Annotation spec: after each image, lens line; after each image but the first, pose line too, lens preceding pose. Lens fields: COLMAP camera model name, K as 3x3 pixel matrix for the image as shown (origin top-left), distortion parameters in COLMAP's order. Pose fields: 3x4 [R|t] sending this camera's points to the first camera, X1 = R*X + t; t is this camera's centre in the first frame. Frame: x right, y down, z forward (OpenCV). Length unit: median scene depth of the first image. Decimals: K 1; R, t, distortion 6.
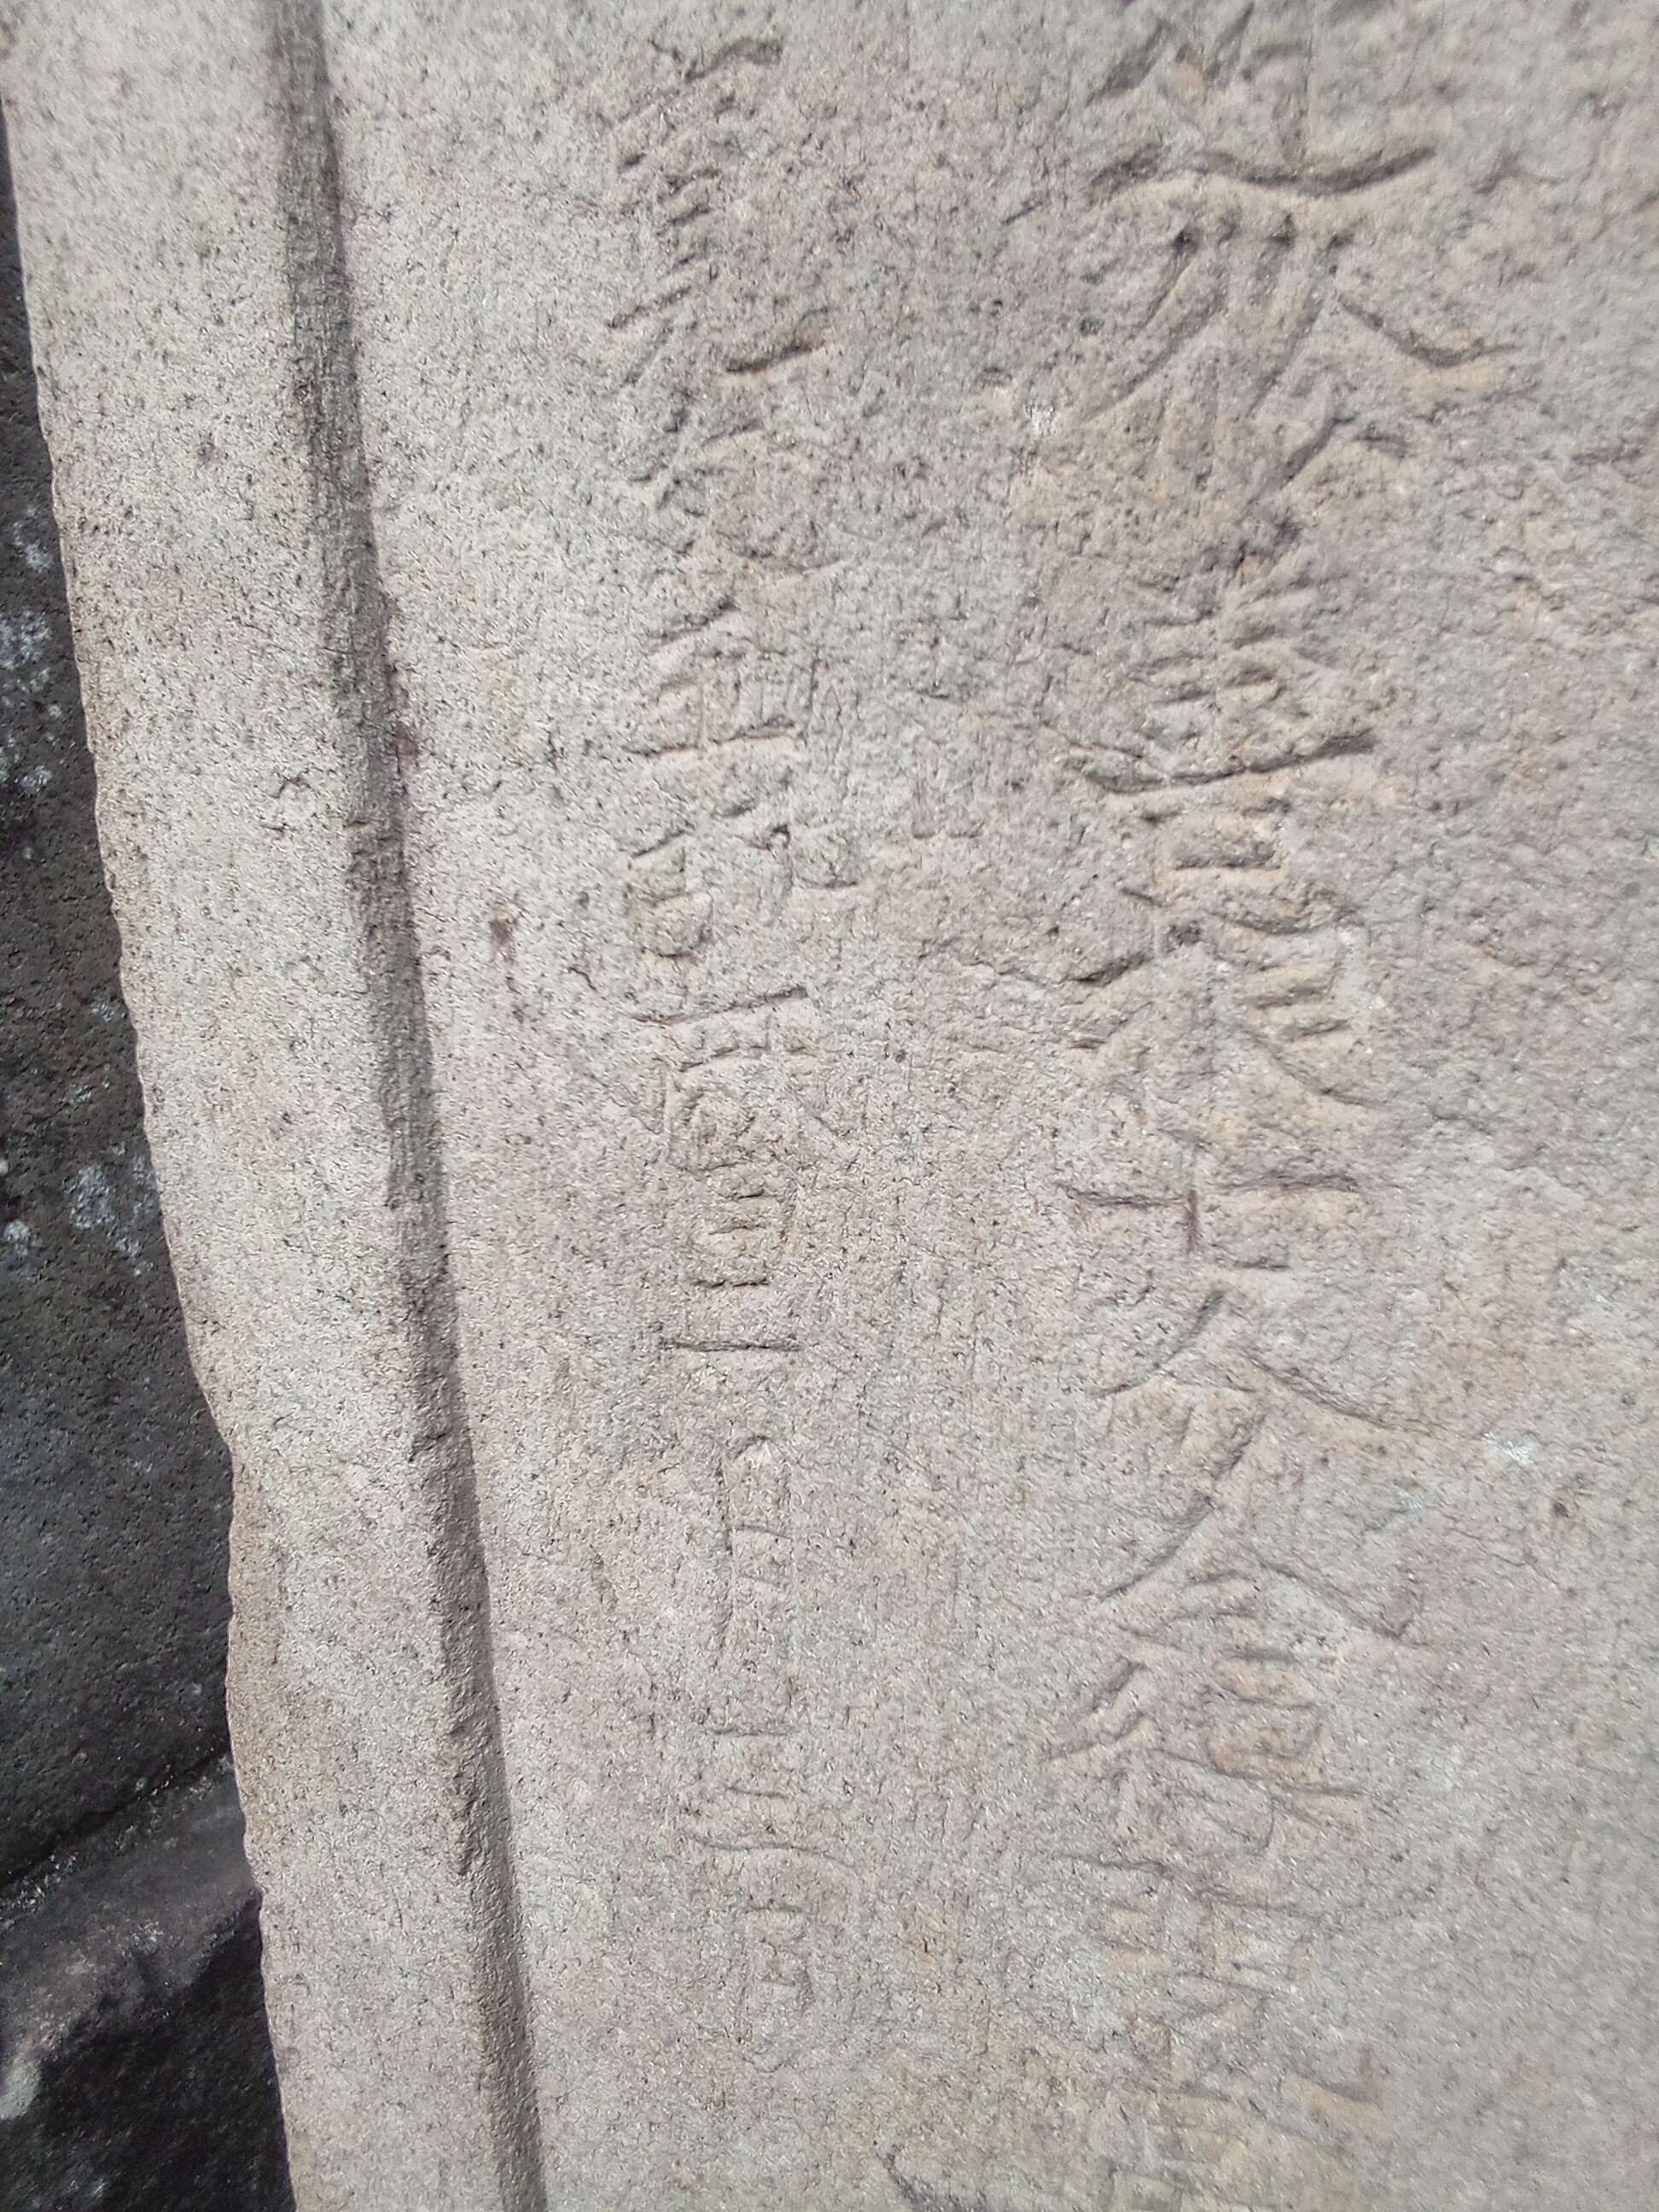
lens RADIAL K [[1821.0, 0, 842.7], [0, 1821.0, 1110.2], [0, 0, 1]] dist [0.065819, -0.109224]
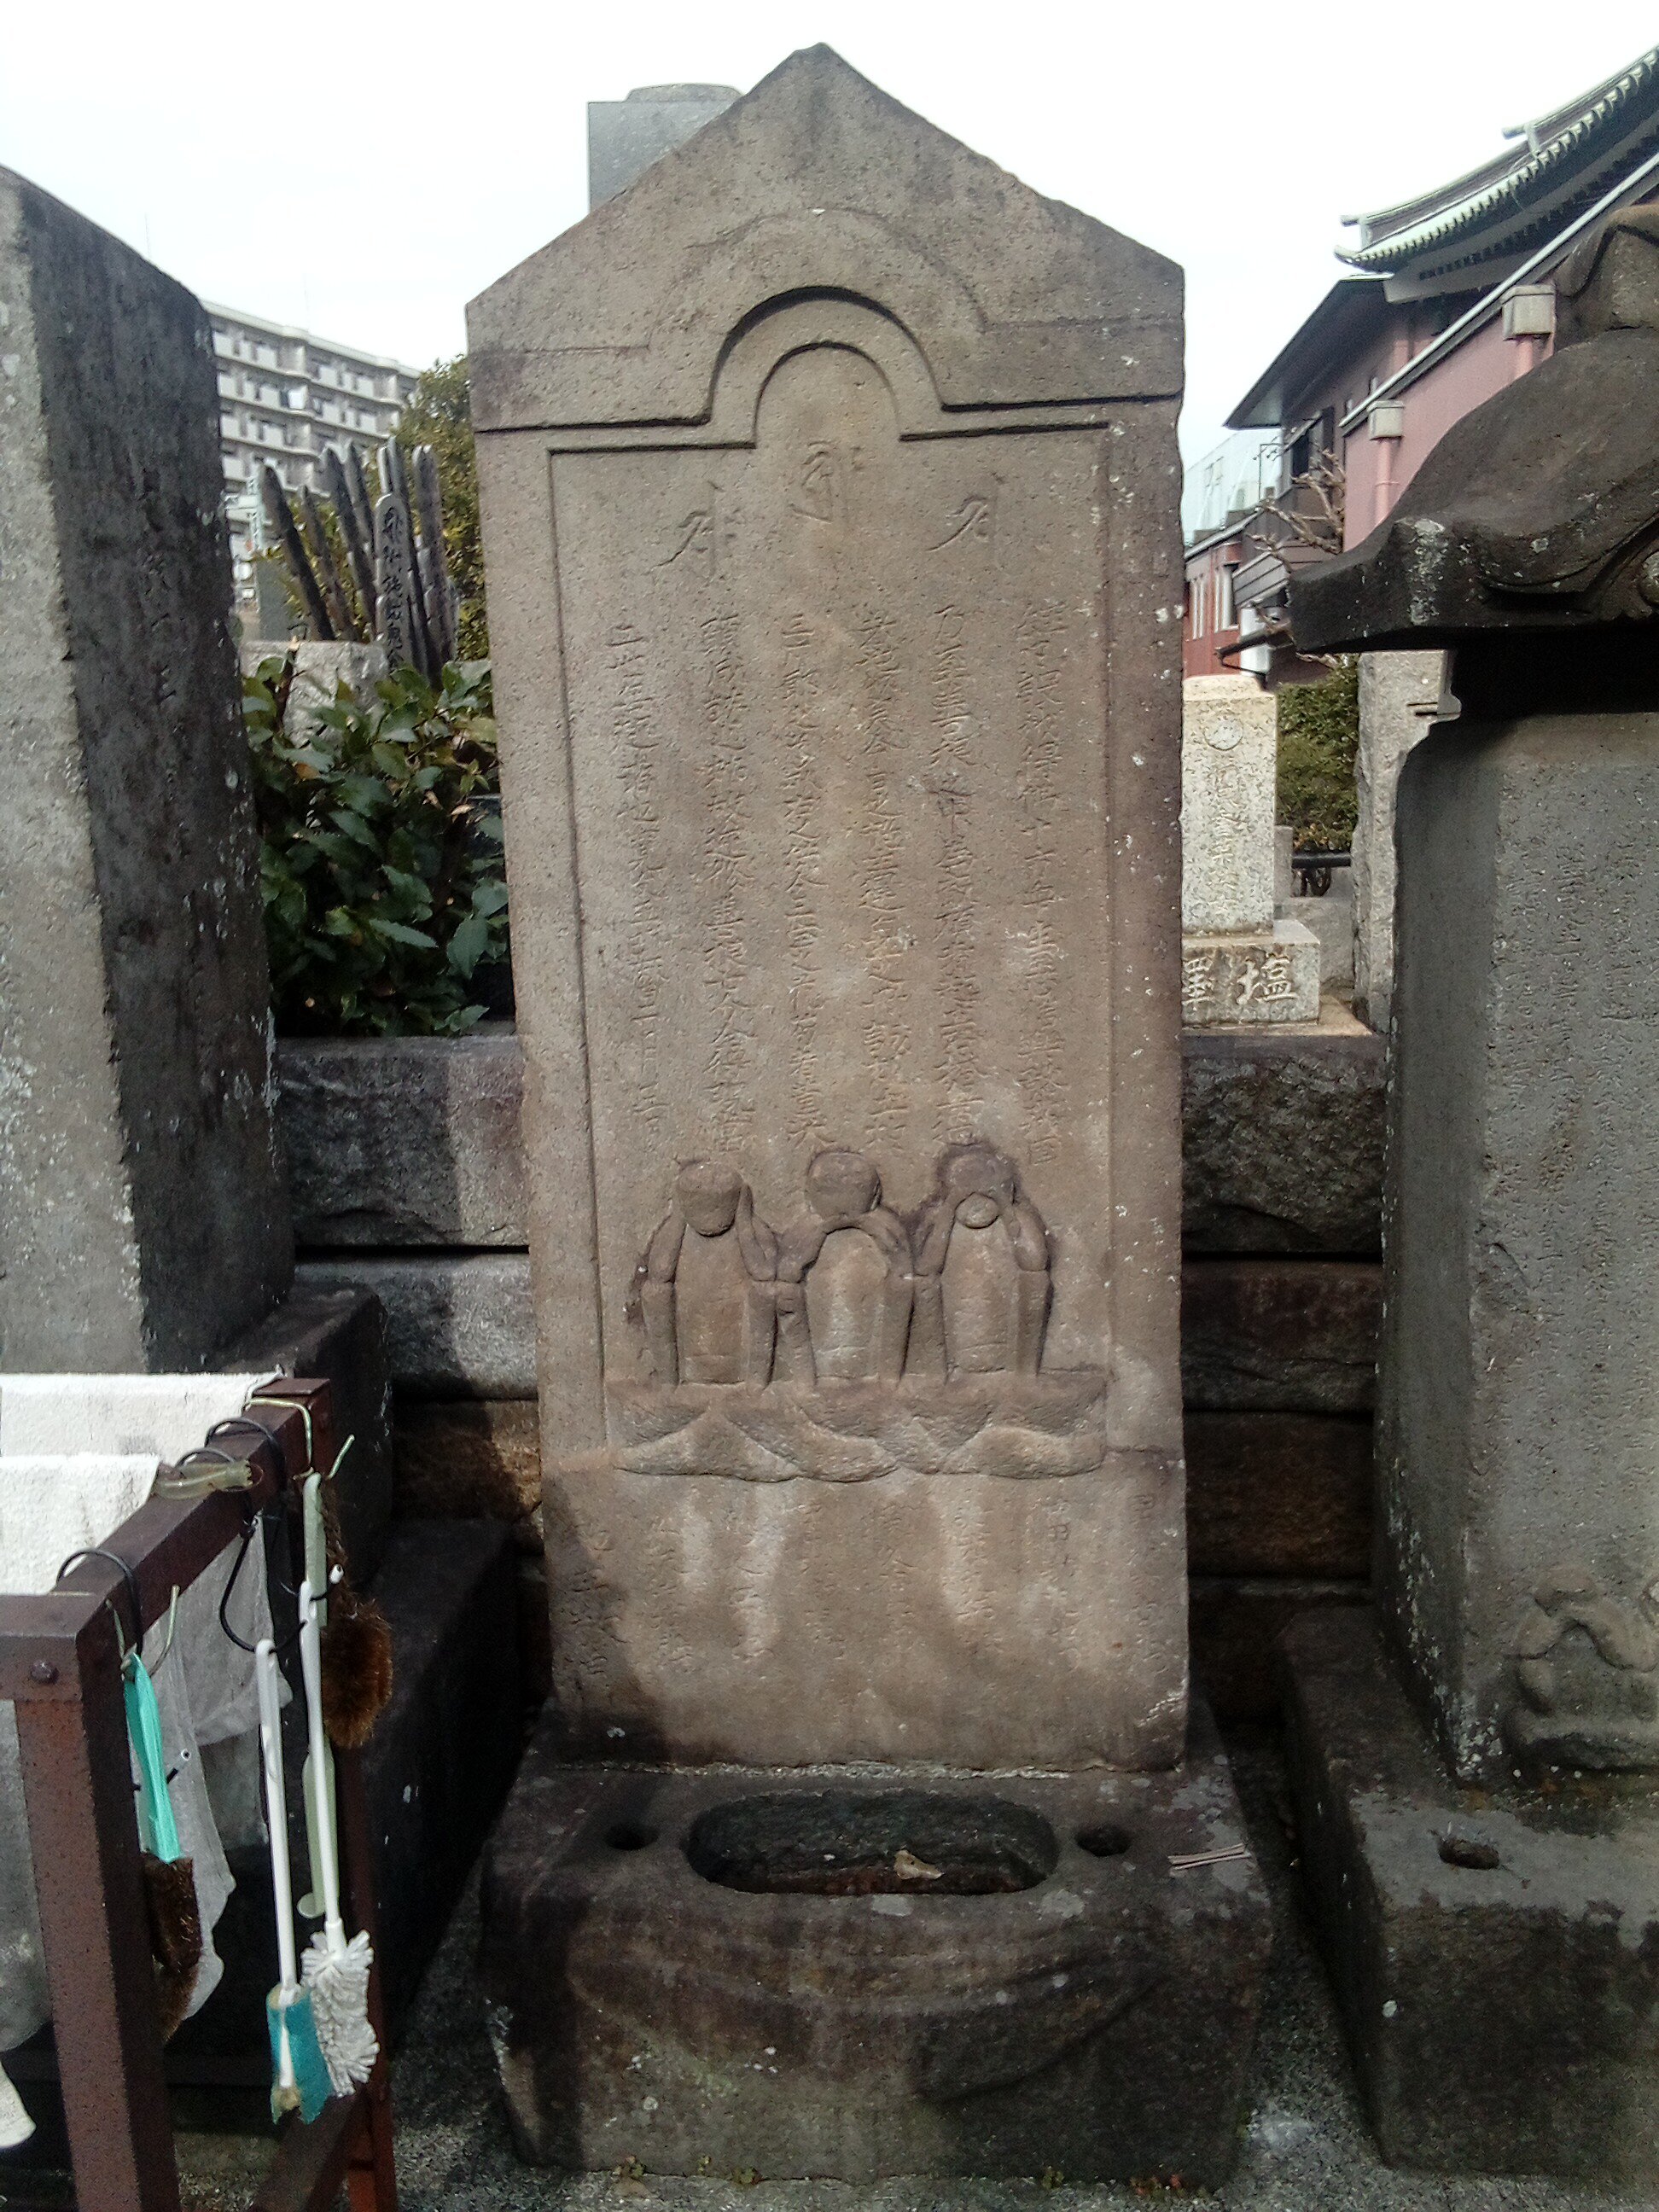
lens RADIAL K [[1821.0, 0, 822.0], [0, 1821.0, 1108.0], [0, 0, 1]] dist [0.065819, -0.109224]
pose [[0.866310, -0.075423, 0.493780, -2.540354], [0.114423, 0.992213, -0.049192, 0.785774], [-0.486225, 0.099115, 0.868194, -4.488677]]
